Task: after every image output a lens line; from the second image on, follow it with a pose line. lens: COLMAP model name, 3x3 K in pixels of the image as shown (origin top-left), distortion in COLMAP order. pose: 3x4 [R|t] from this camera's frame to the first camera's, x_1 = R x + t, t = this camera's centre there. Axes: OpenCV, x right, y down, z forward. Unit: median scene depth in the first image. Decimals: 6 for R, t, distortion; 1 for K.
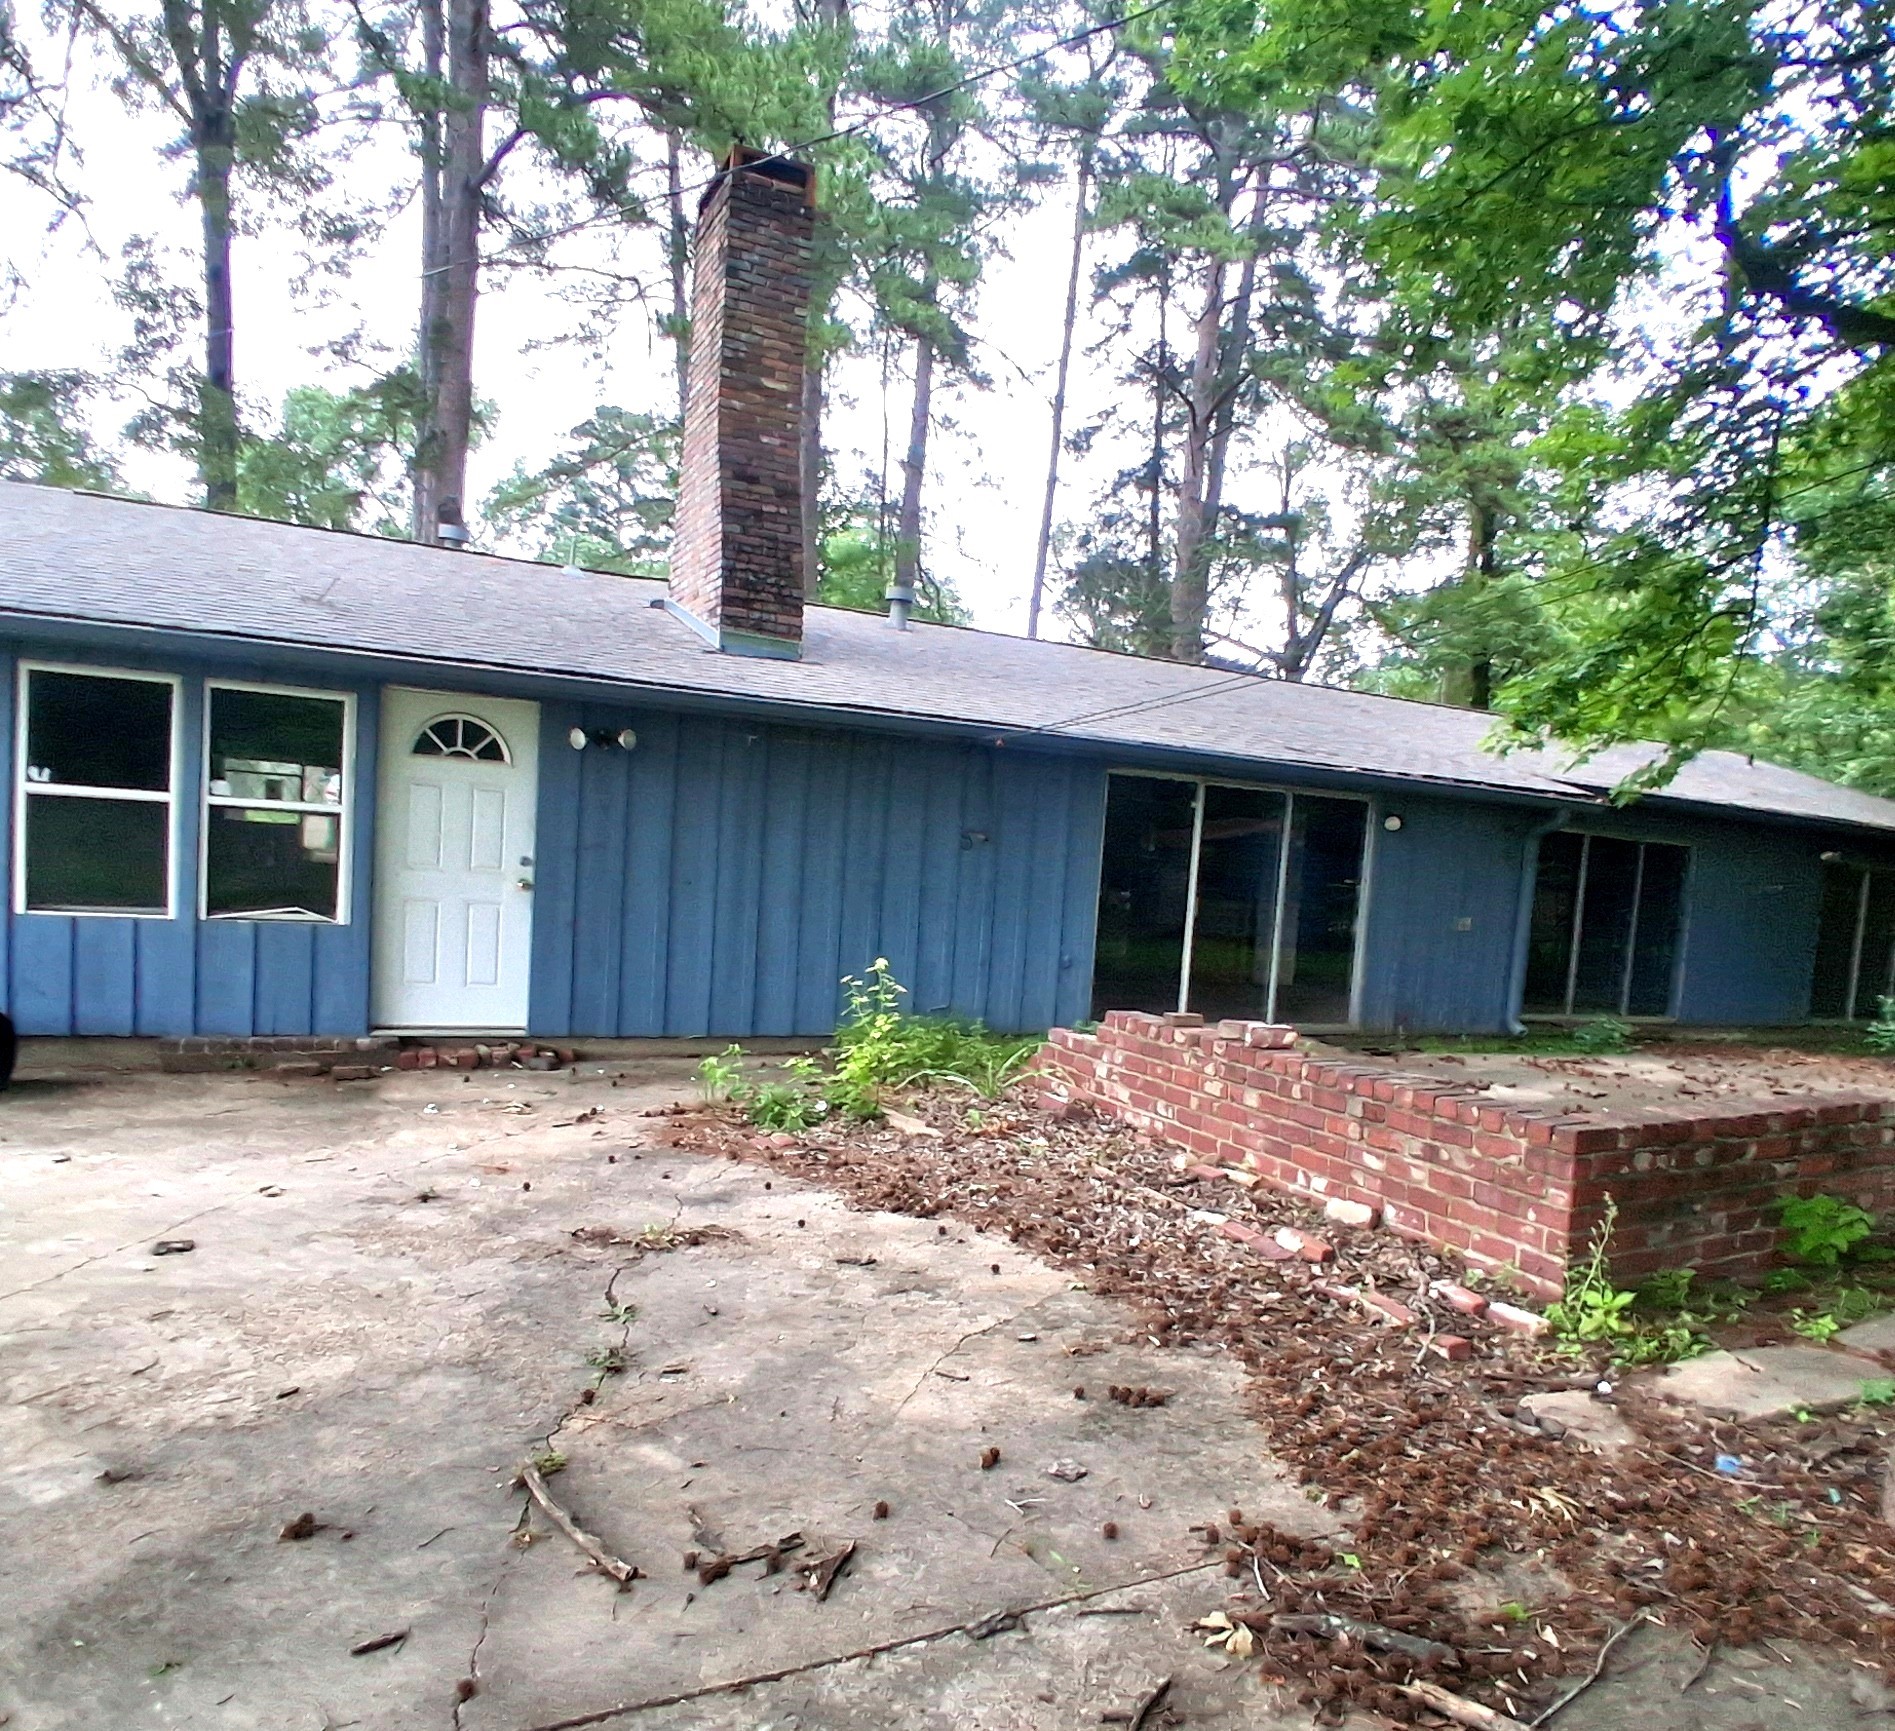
lens RADIAL K [[1262.3, 0, 962.4], [0, 1262.3, 953.3], [0, 0, 1]] dist [0.007936, -0.053086]
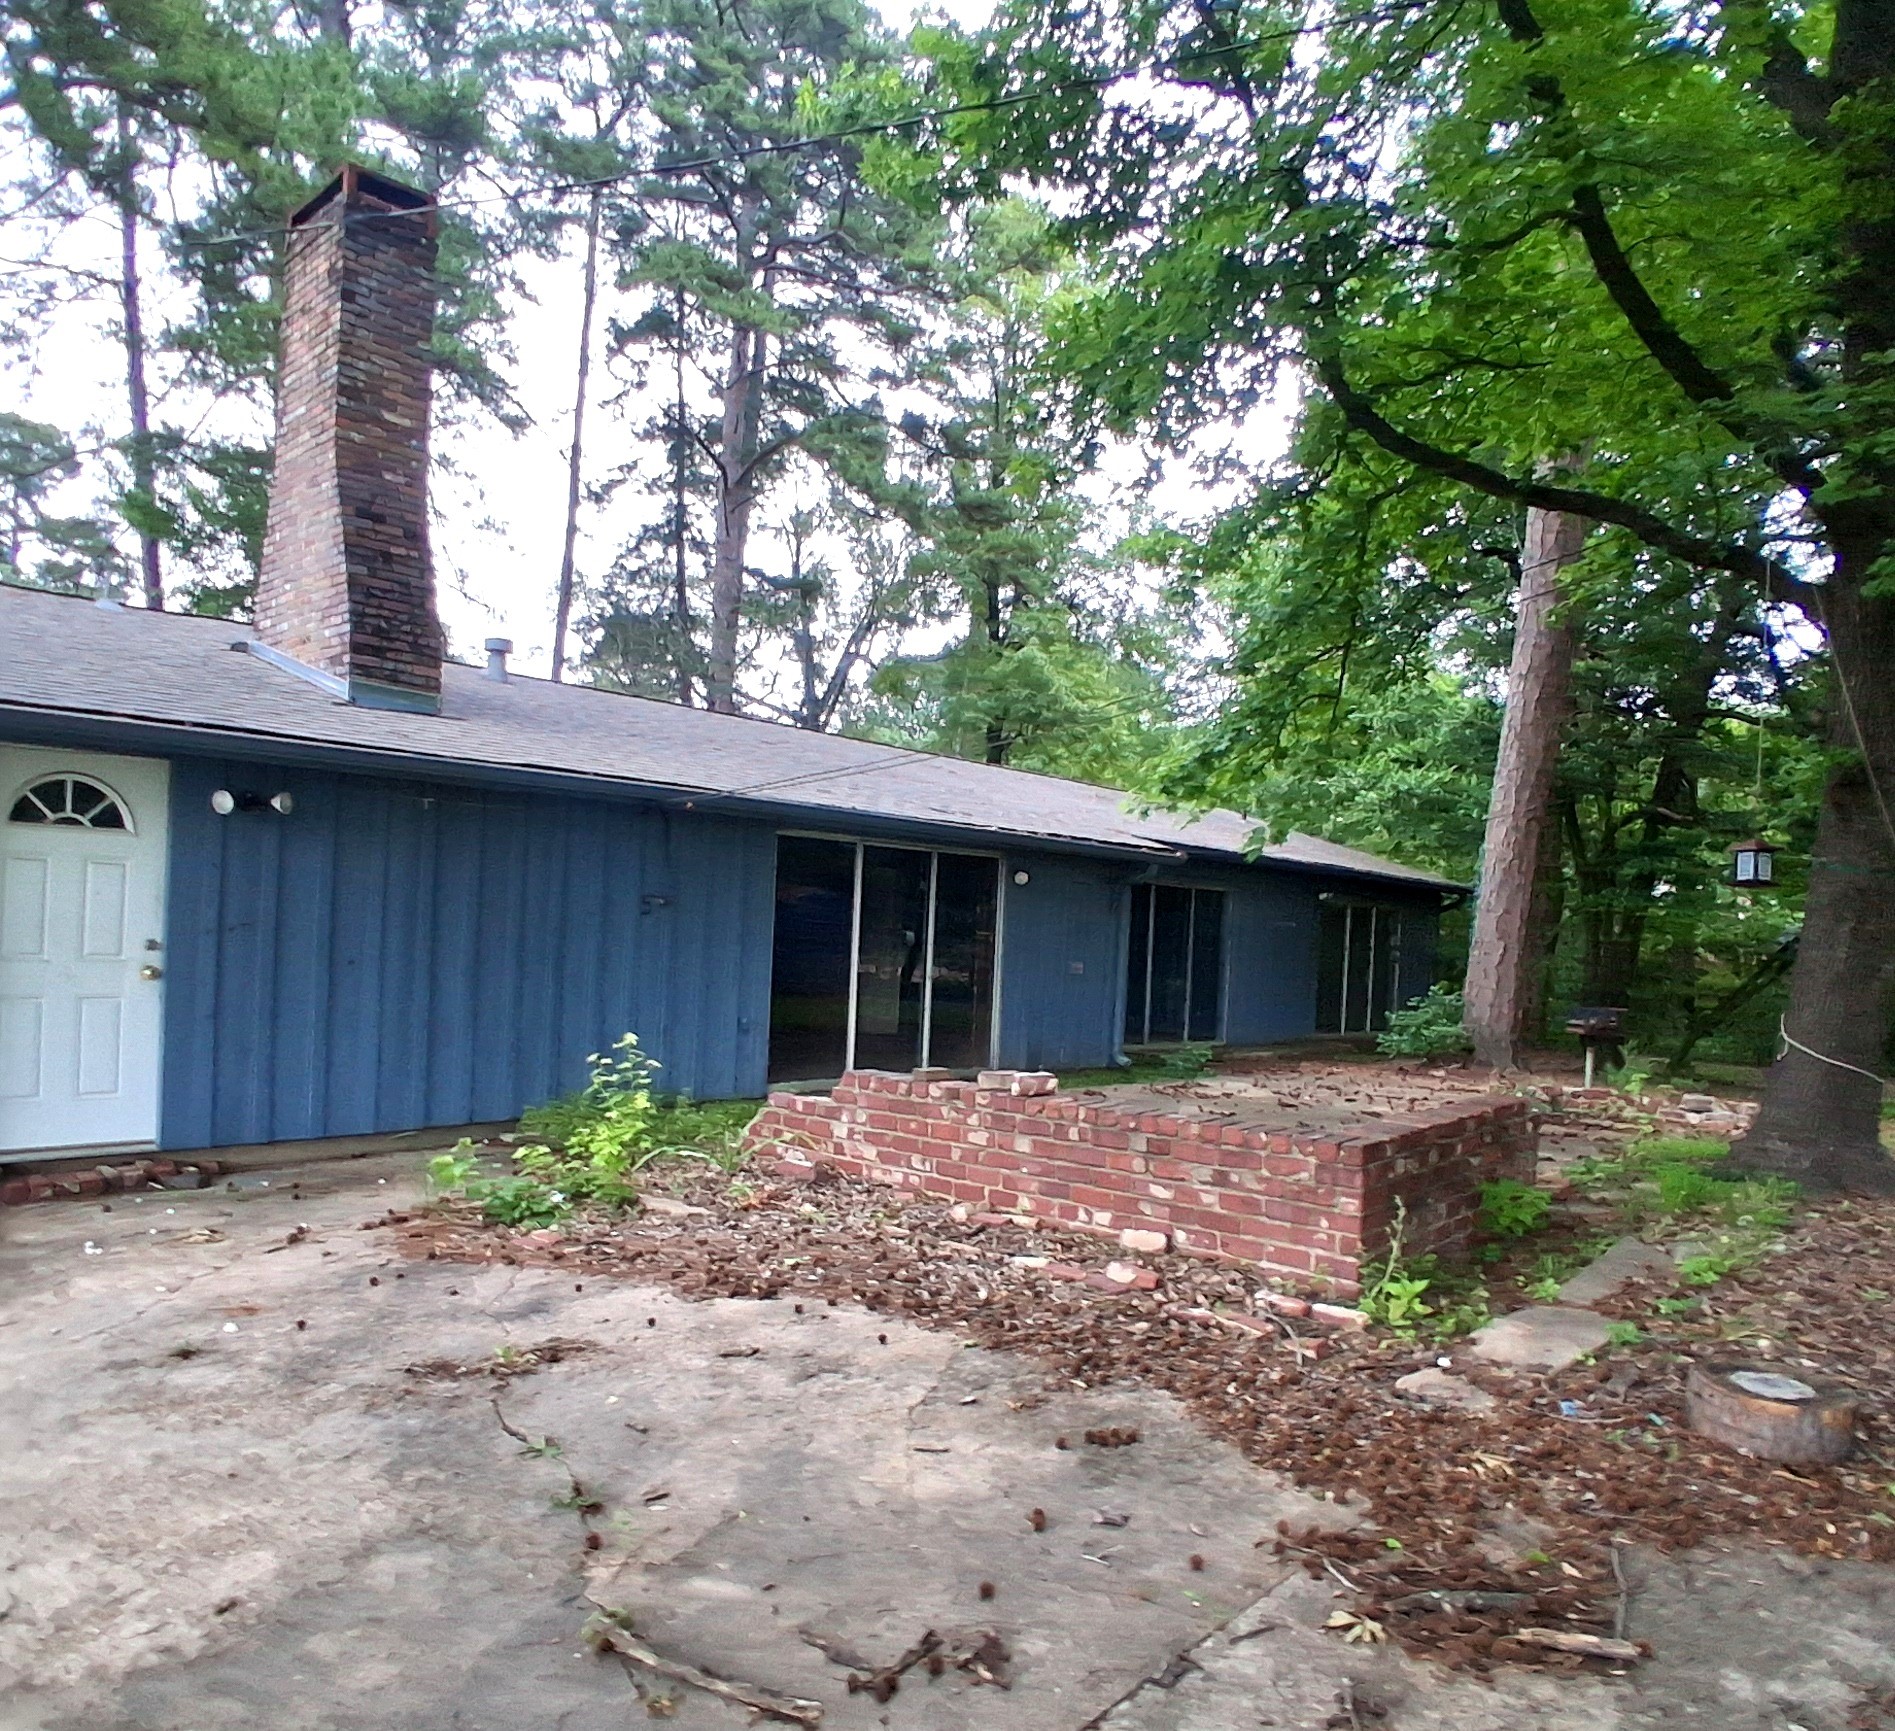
lens RADIAL K [[1262.3, 0, 962.4], [0, 1262.3, 953.3], [0, 0, 1]] dist [0.007936, -0.053086]
pose [[0.935023, -0.040497, 0.352267, -0.177022], [0.055490, 0.997928, -0.032563, -0.012375], [-0.350218, 0.049995, 0.935333, 0.022415]]
